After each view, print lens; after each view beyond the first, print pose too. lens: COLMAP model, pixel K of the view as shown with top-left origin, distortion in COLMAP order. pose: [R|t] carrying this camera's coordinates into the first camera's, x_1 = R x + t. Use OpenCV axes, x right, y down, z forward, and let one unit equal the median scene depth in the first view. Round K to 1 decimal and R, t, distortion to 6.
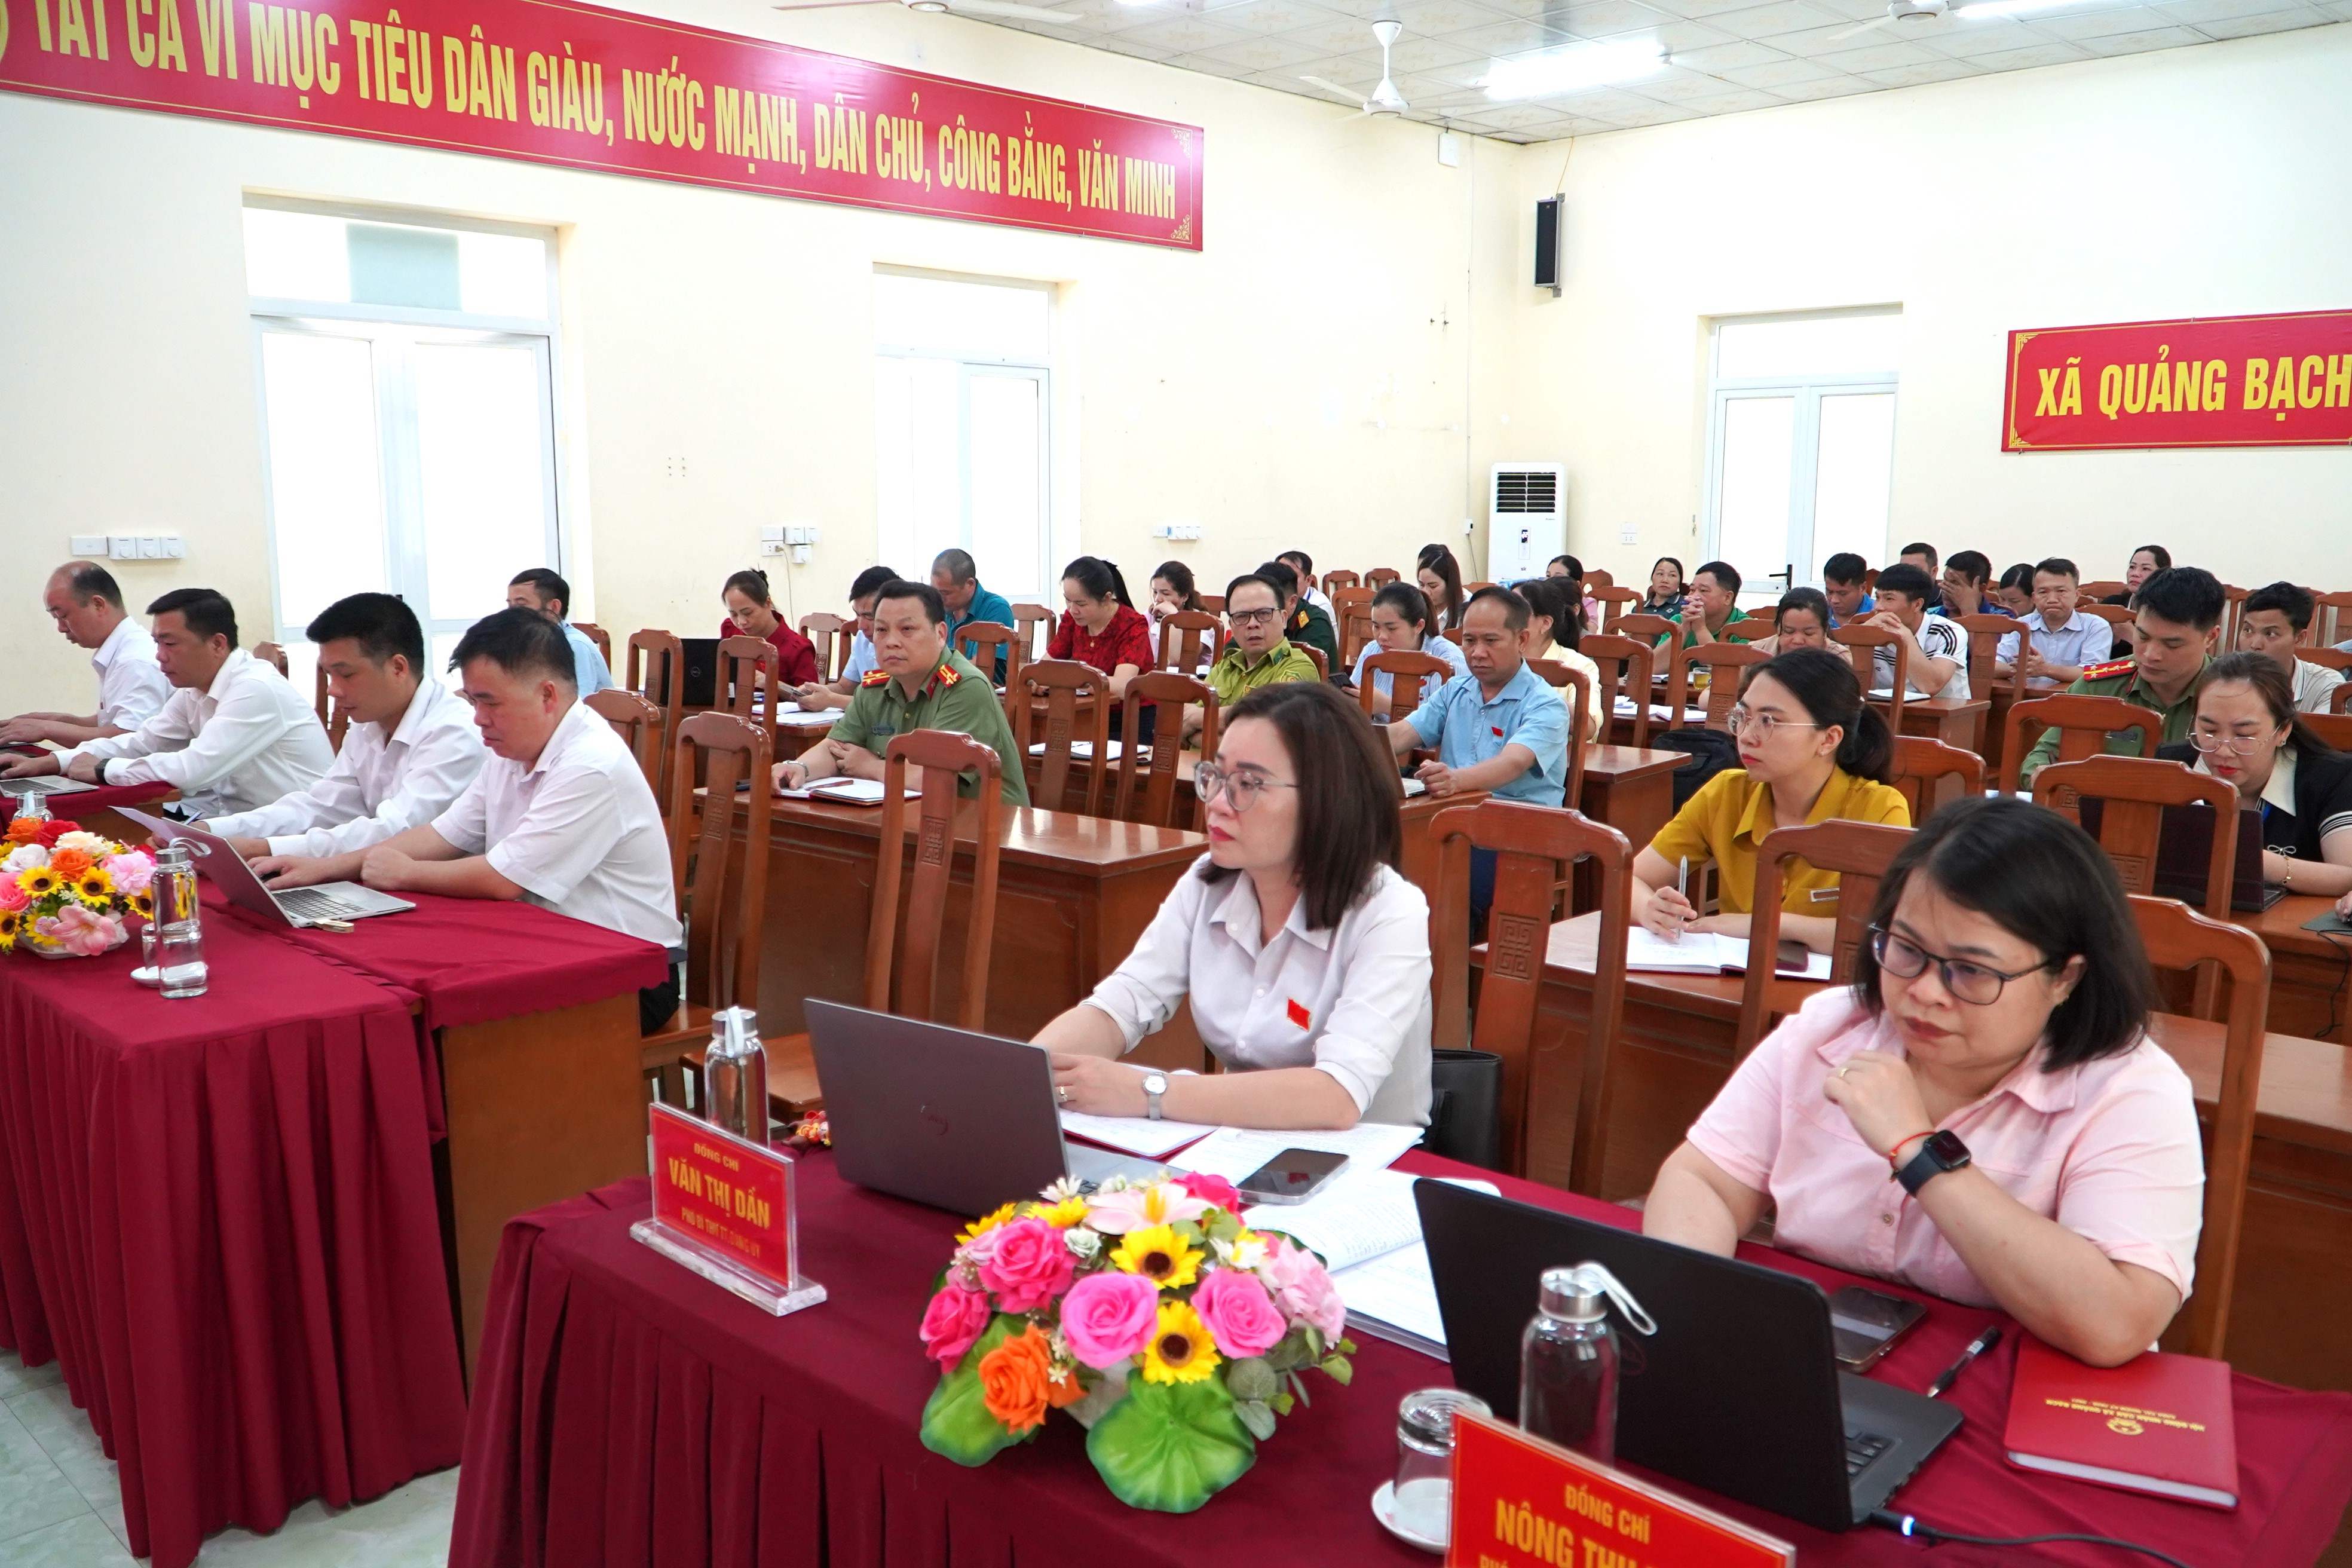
lens RADIAL K [[1904.0, 0, 1235.9], [0, 1904.0, 796.6], [0, 0, 1]] dist [-0.007787, -0.008474]
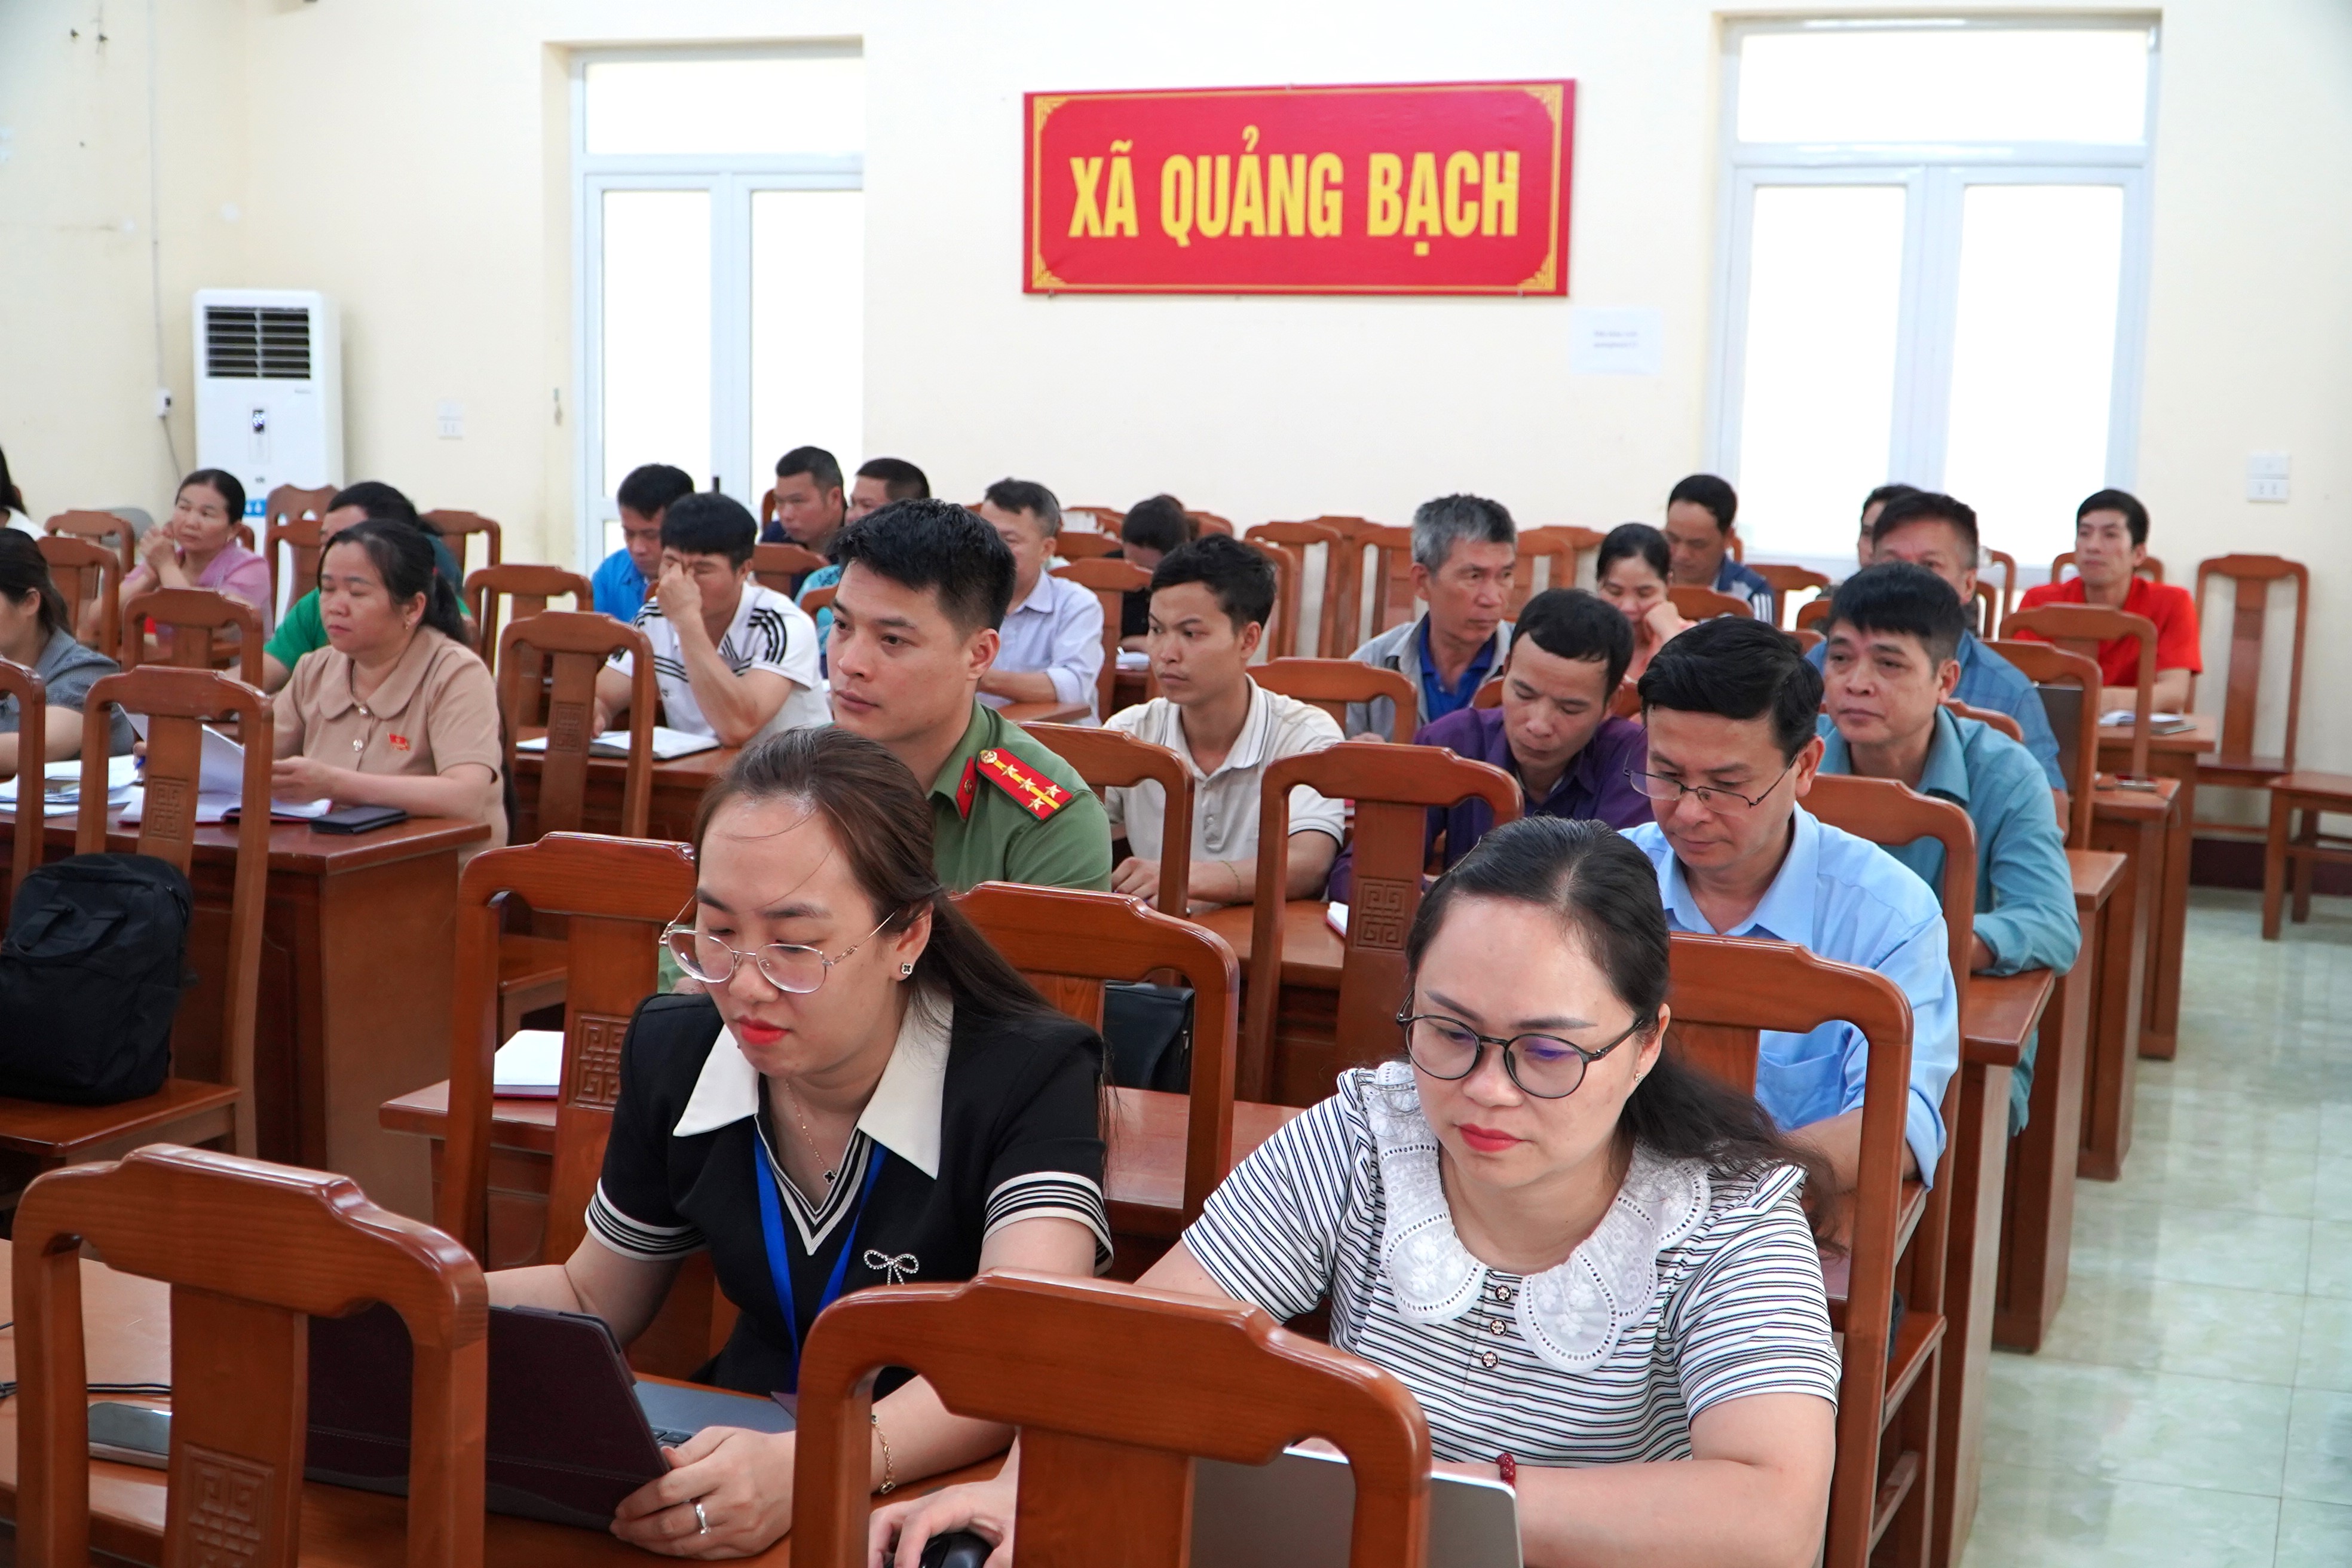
lens RADIAL K [[2833.8, 0, 1176.1], [0, 2833.8, 787.6], [0, 0, 1]] dist [0.020336, 0.000000]
pose [[0.940231, -0.029908, 0.339222, 0.148239], [0.030870, 0.999520, 0.002560, -0.027244], [-0.339135, 0.008065, 0.940703, 0.146951]]
